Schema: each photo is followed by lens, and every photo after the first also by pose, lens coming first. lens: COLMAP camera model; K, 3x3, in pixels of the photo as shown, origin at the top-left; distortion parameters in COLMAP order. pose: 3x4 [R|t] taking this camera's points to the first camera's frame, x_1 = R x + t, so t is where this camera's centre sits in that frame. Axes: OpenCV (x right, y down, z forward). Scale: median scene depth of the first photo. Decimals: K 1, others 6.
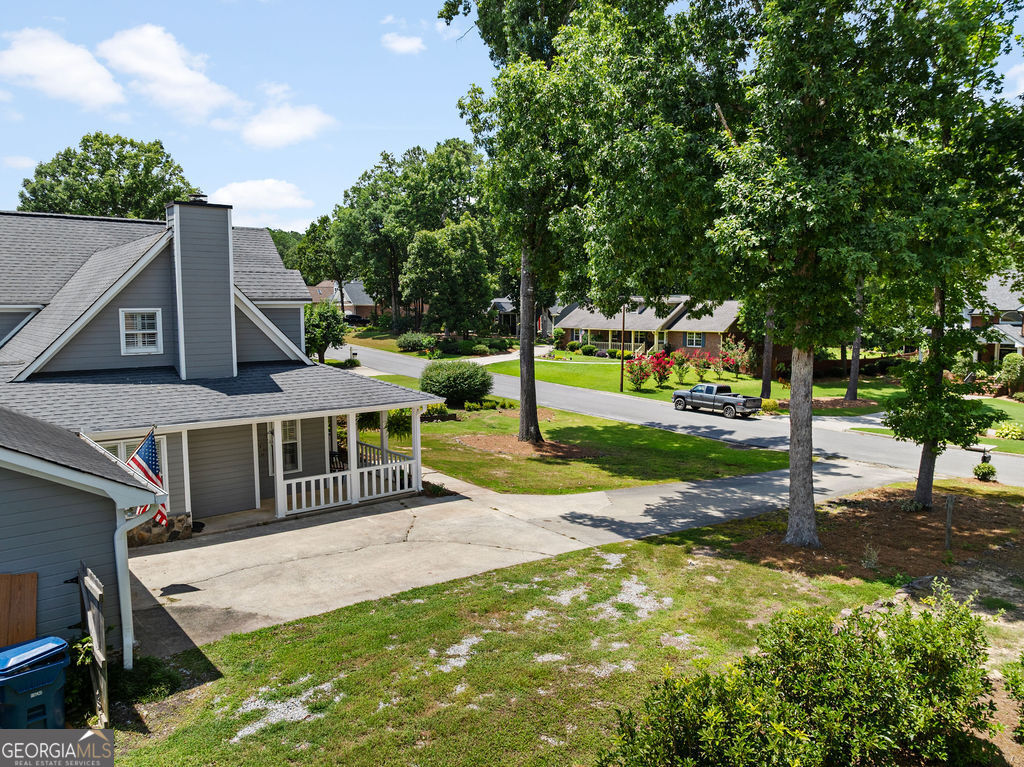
lens RADIAL K [[720.5, 0, 512.0], [0, 720.5, 383.5], [0, 0, 1]] dist [-0.040000, 0.010068]
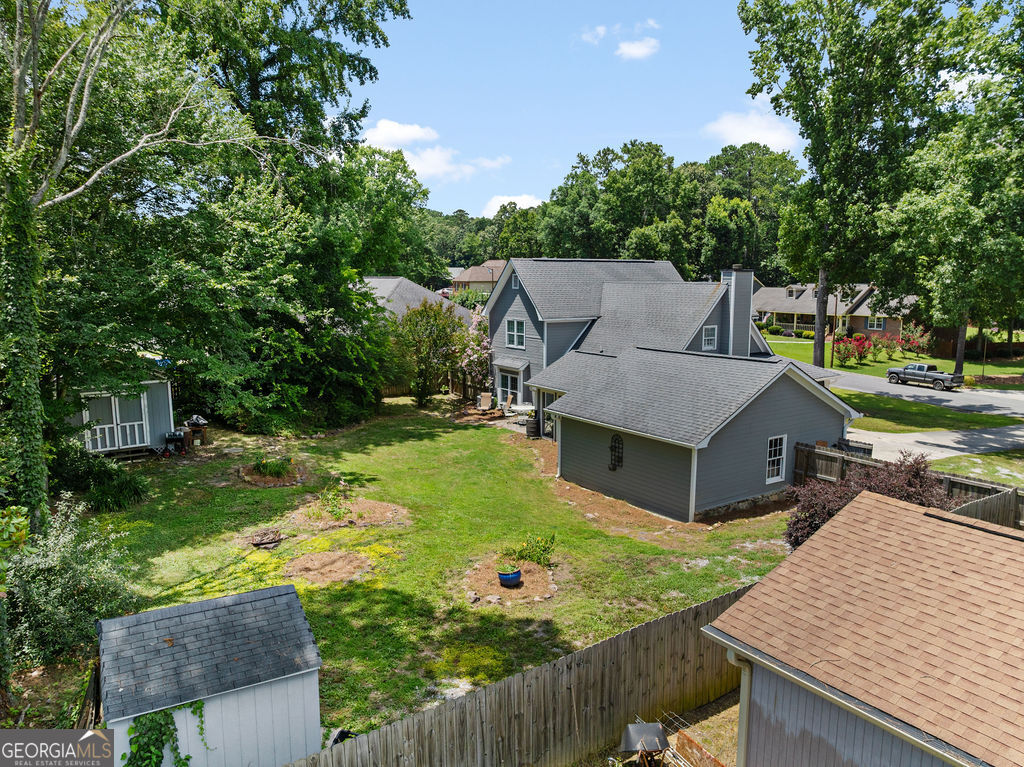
lens RADIAL K [[720.5, 0, 512.0], [0, 720.5, 383.5], [0, 0, 1]] dist [-0.040000, 0.010068]
pose [[0.993758, 0.017390, -0.110196, -0.220118], [-0.012398, 0.998872, 0.045828, -0.009107], [0.110868, -0.044176, 0.992853, -0.244600]]
